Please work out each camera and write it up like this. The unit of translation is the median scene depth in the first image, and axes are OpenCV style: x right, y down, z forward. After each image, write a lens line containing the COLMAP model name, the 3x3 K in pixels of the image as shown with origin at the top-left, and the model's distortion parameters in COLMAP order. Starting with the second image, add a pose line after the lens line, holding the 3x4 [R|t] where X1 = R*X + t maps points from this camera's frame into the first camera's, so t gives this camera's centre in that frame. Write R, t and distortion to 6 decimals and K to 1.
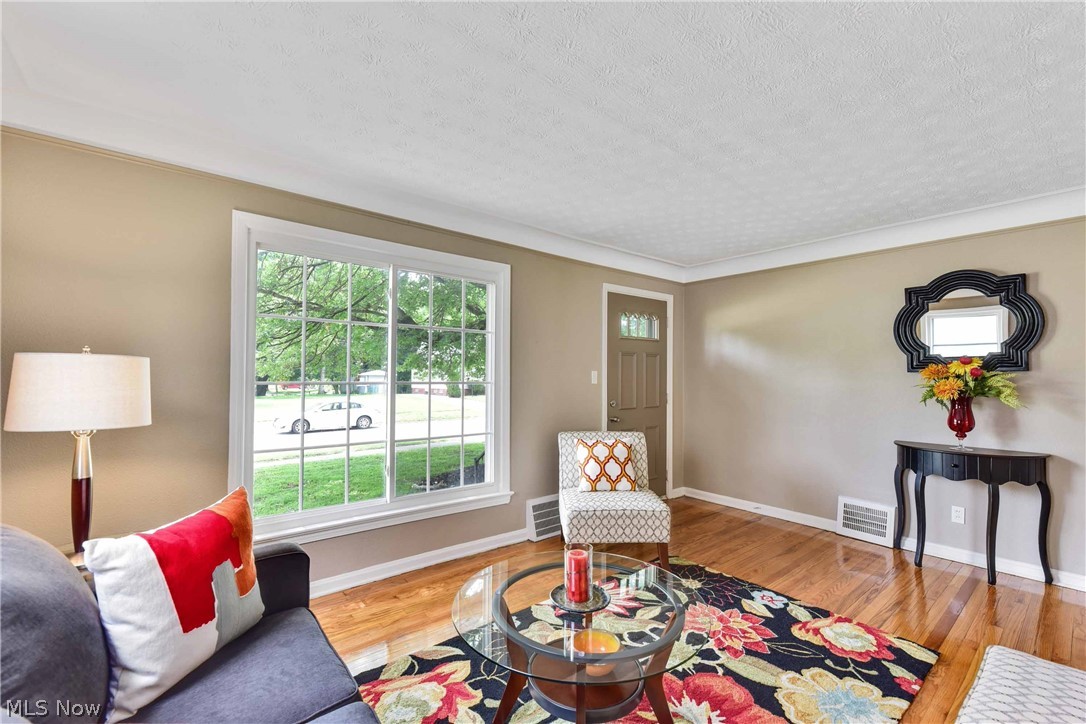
lens RADIAL K [[458.3, 0, 543.0], [0, 458.3, 362.0], [0, 0, 1]] dist [0.000081, -0.000529]
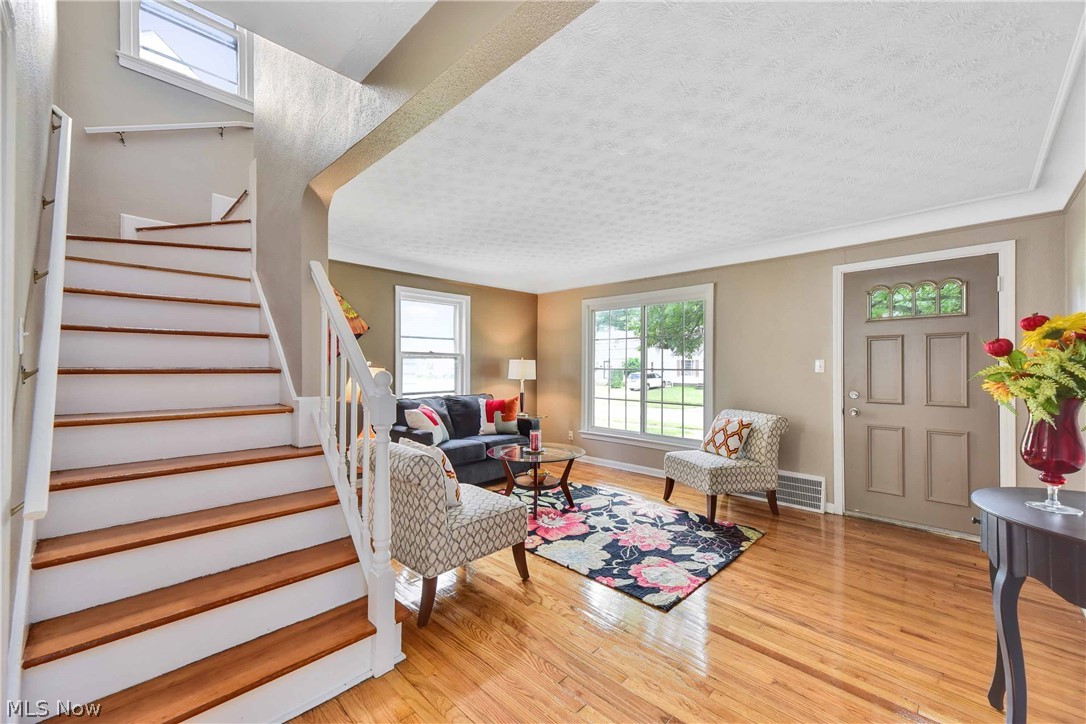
lens RADIAL K [[430.3, 0, 545.4], [0, 430.3, 367.4], [0, 0, 1]] dist [0.012759, -0.000124]
pose [[0.116138, -0.003124, -0.993228, 1.887113], [0.022533, 0.999746, -0.000510, 0.045558], [0.992977, -0.022321, 0.116179, 0.609408]]
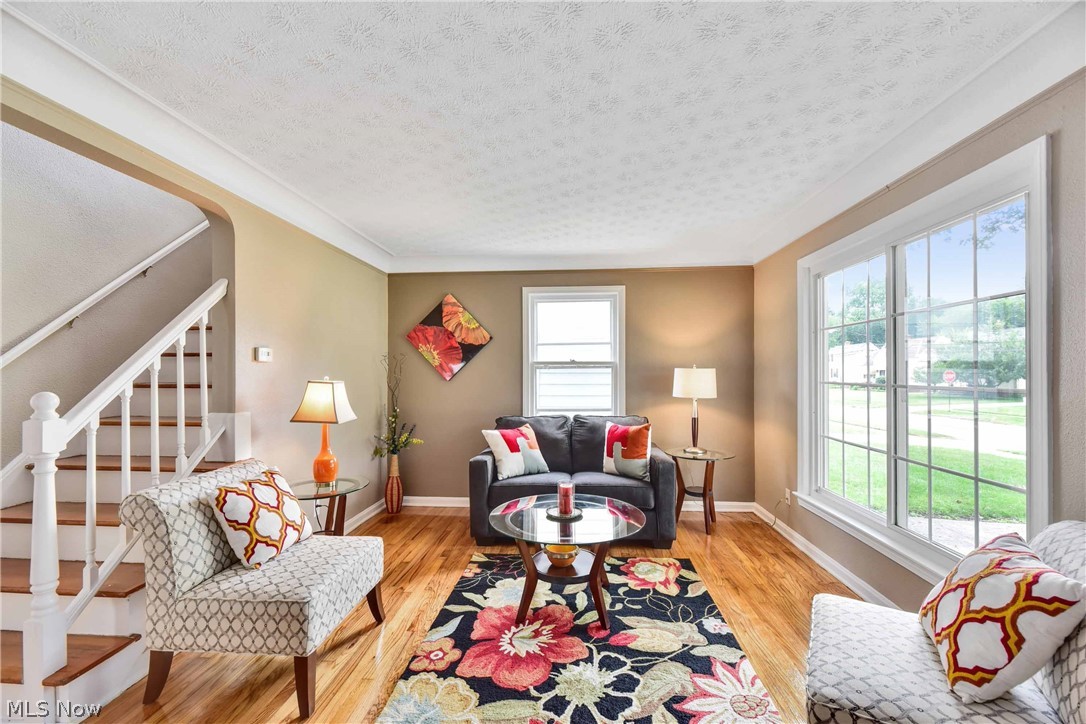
lens RADIAL K [[436.5, 0, 548.8], [0, 436.5, 374.3], [0, 0, 1]] dist [0.012137, -0.013785]
pose [[-0.678460, -0.001803, -0.734635, 0.963523], [0.018129, 0.999651, -0.019196, 0.042152], [0.734414, -0.026342, -0.678190, 1.551128]]
